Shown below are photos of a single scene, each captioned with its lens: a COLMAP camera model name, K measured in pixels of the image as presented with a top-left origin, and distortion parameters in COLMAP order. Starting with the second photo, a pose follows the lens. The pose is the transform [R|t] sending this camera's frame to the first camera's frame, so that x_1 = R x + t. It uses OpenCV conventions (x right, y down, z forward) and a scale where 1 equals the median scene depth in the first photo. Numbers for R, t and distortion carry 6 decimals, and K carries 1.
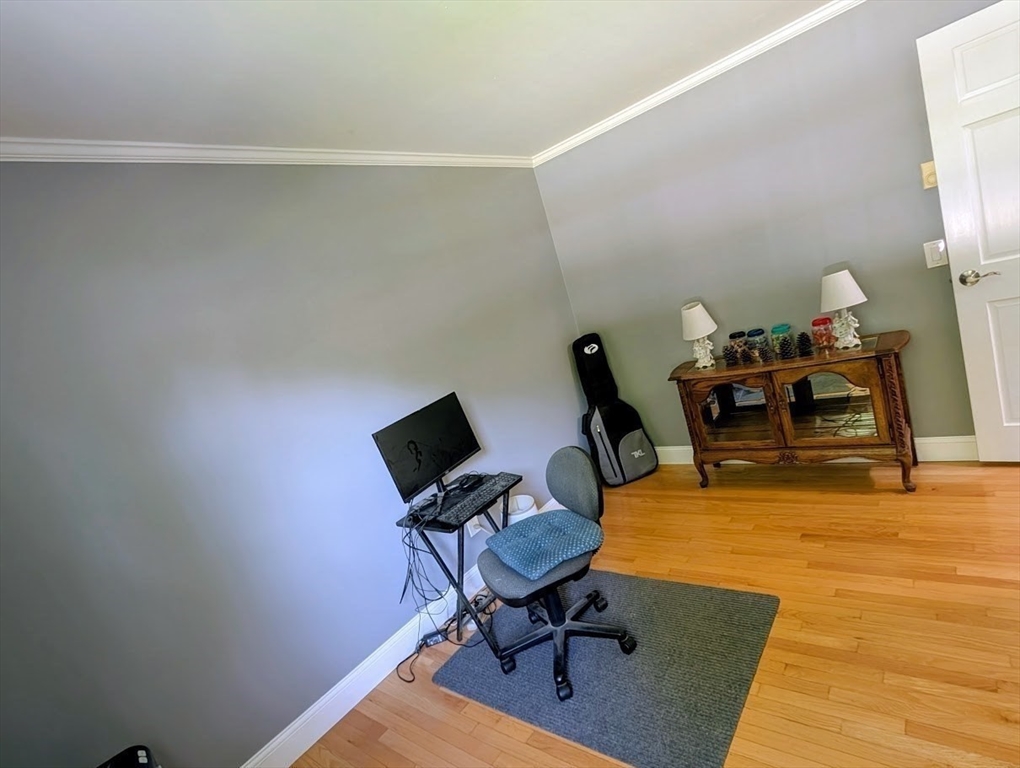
lens RADIAL K [[515.7, 0, 509.2], [0, 515.7, 382.5], [0, 0, 1]] dist [-0.000095, 0.000270]
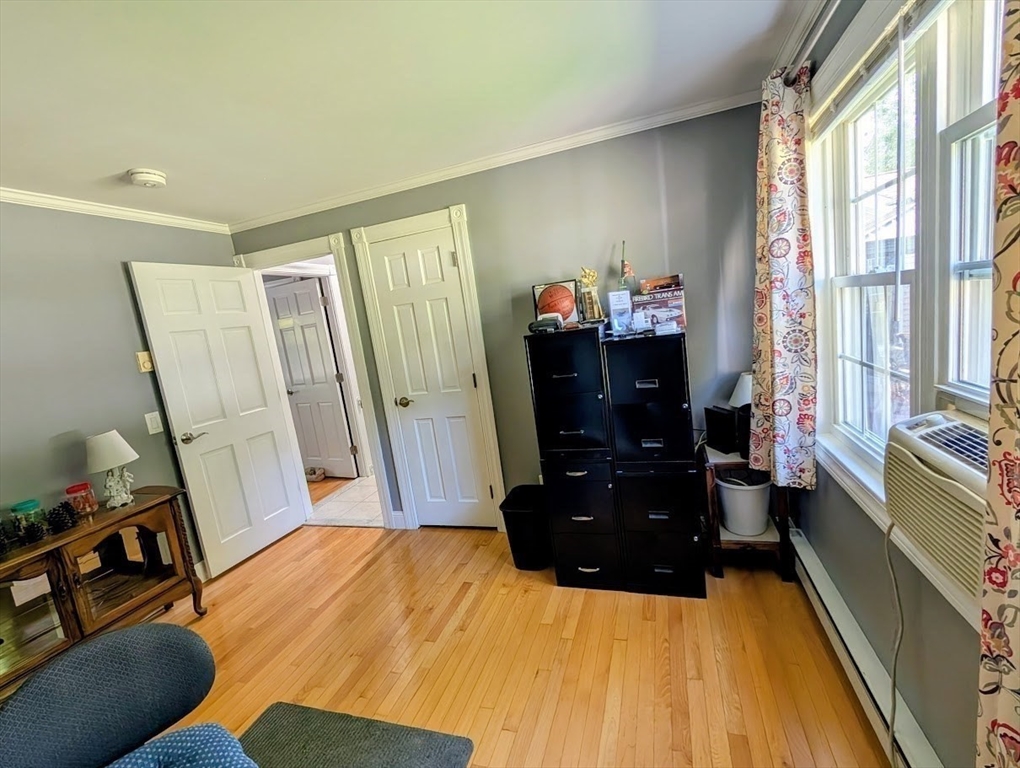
lens RADIAL K [[443.0, 0, 513.2], [0, 443.0, 385.6], [0, 0, 1]] dist [-0.010509, -0.000119]
pose [[-0.297644, 0.193033, 0.934958, -0.456238], [0.379334, 0.922629, -0.069726, 0.071954], [-0.876079, 0.333907, -0.347839, 0.587376]]
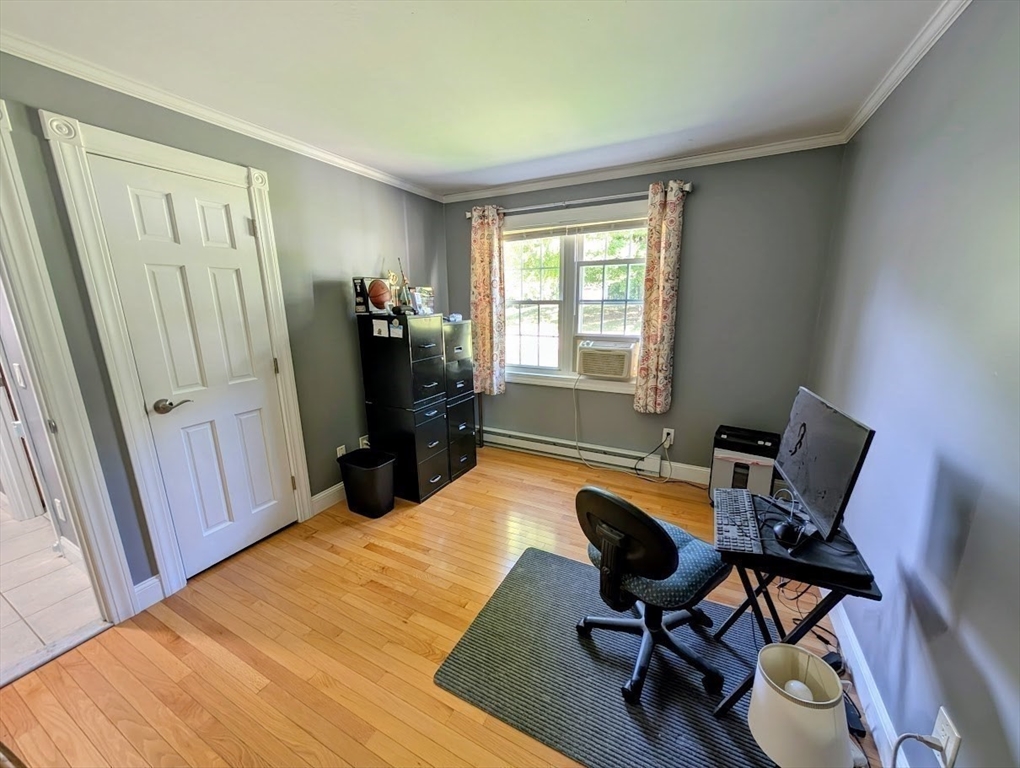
lens RADIAL K [[383.8, 0, 515.1], [0, 383.8, 384.2], [0, 0, 1]] dist [-0.001889, 0.000437]
pose [[-0.934188, 0.335670, -0.120907, 0.241495], [0.257145, 0.868381, 0.424018, -0.264341], [0.247324, 0.365022, -0.897547, 1.257834]]
